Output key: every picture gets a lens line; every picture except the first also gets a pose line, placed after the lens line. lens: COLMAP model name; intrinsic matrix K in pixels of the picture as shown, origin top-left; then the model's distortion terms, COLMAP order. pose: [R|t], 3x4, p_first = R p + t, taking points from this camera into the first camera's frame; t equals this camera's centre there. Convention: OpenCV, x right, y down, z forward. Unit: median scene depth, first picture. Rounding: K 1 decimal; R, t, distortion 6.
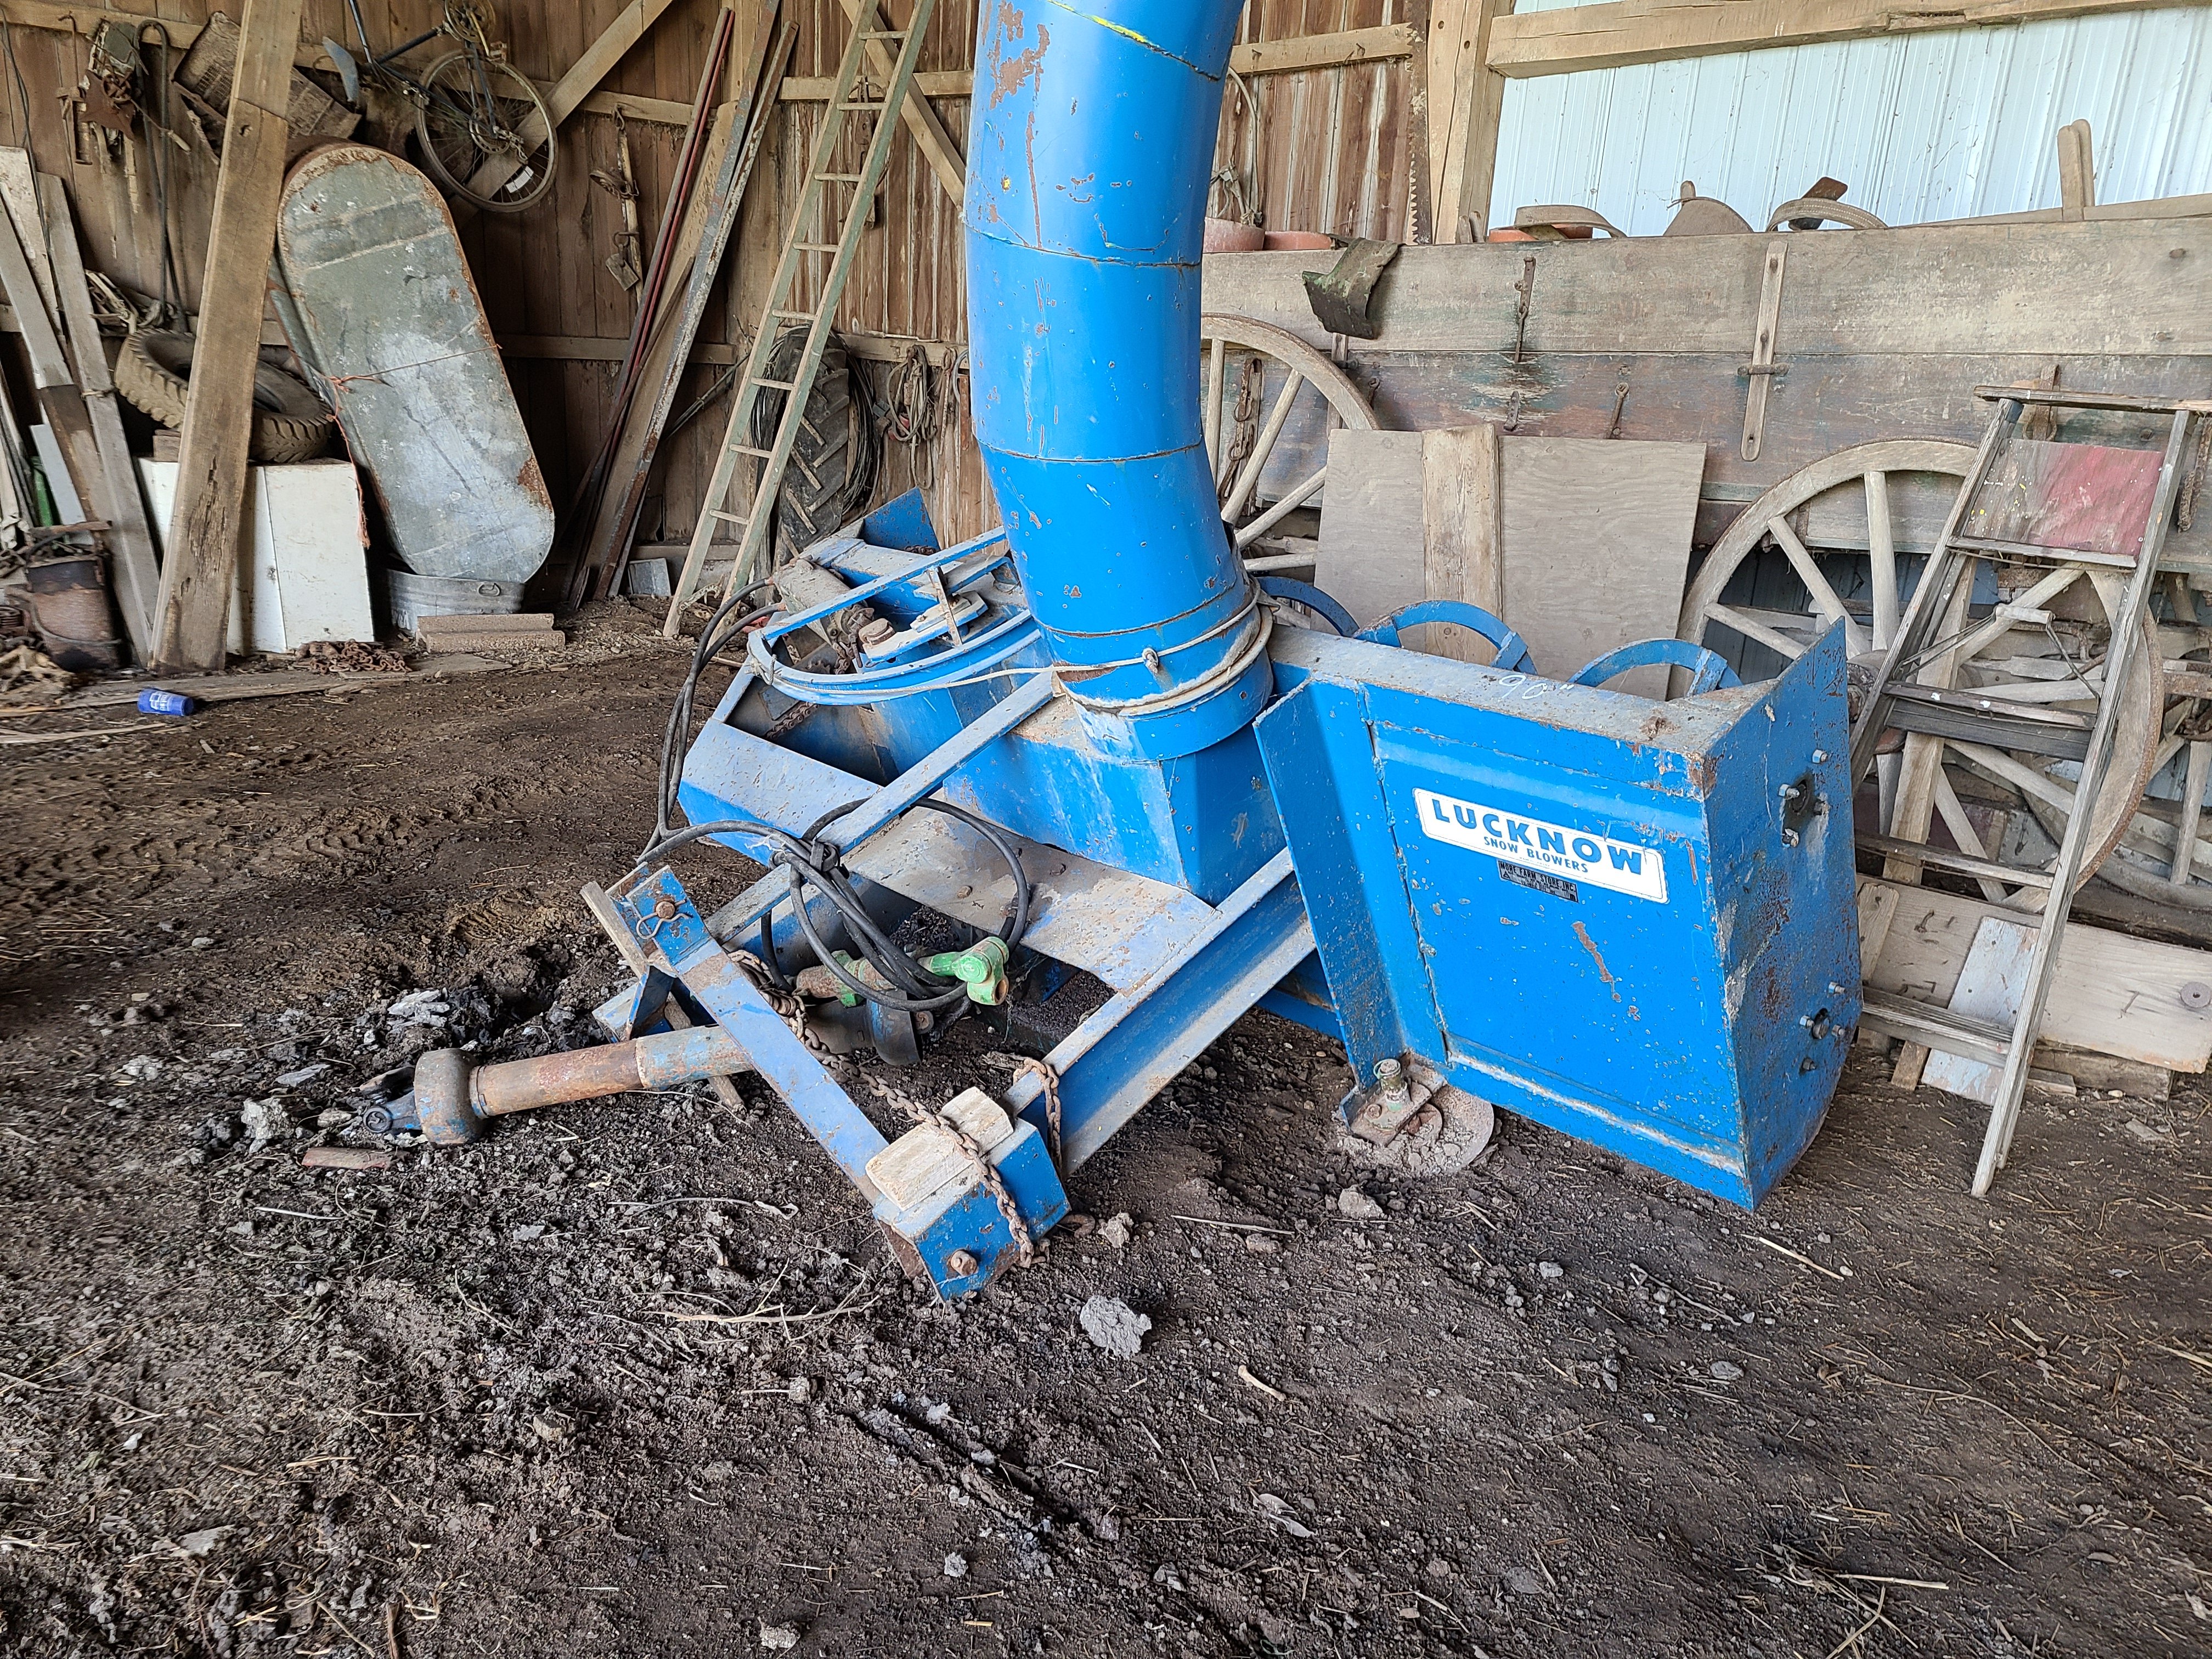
lens RADIAL K [[1586.8, 0, 1106.0], [0, 1586.8, 829.5], [0, 0, 1]] dist [0.062931, -0.054465]
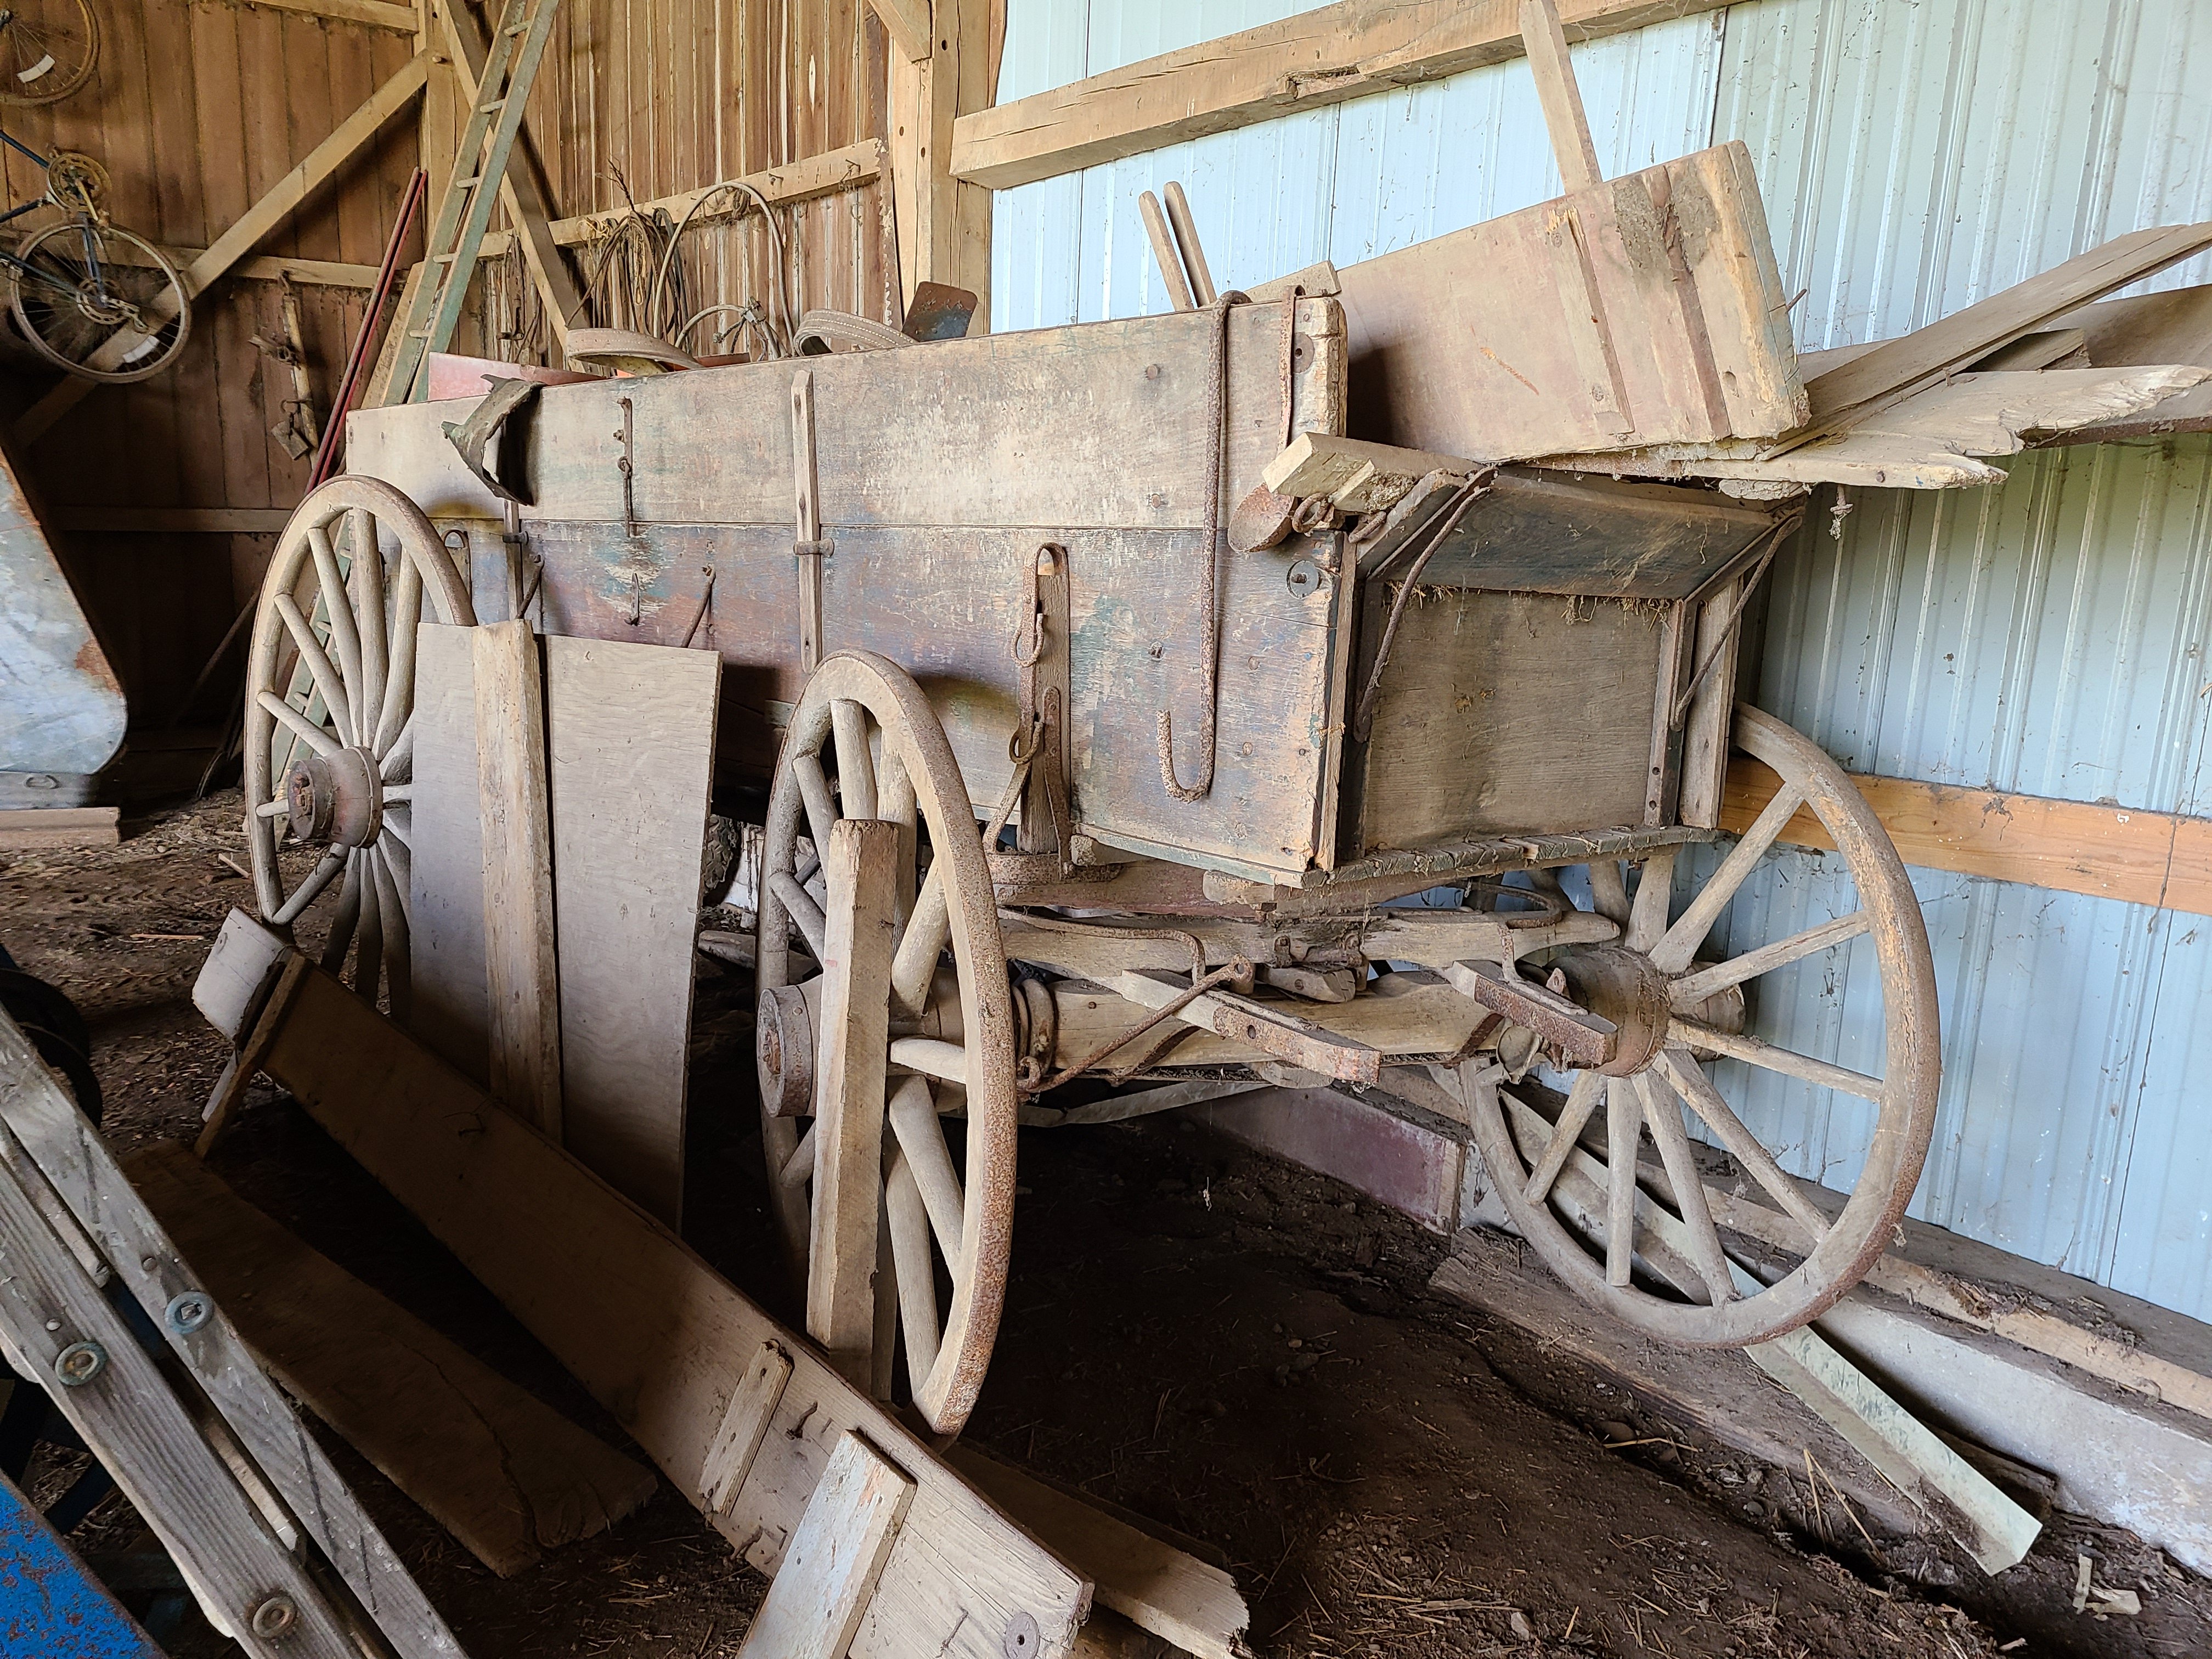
lens RADIAL K [[1586.8, 0, 1106.0], [0, 1586.8, 829.5], [0, 0, 1]] dist [0.062931, -0.054465]
pose [[0.987369, 0.013487, -0.157861, 0.370847], [-0.027614, 0.995769, -0.087644, -0.060530], [0.156011, 0.090896, 0.983564, 0.197132]]
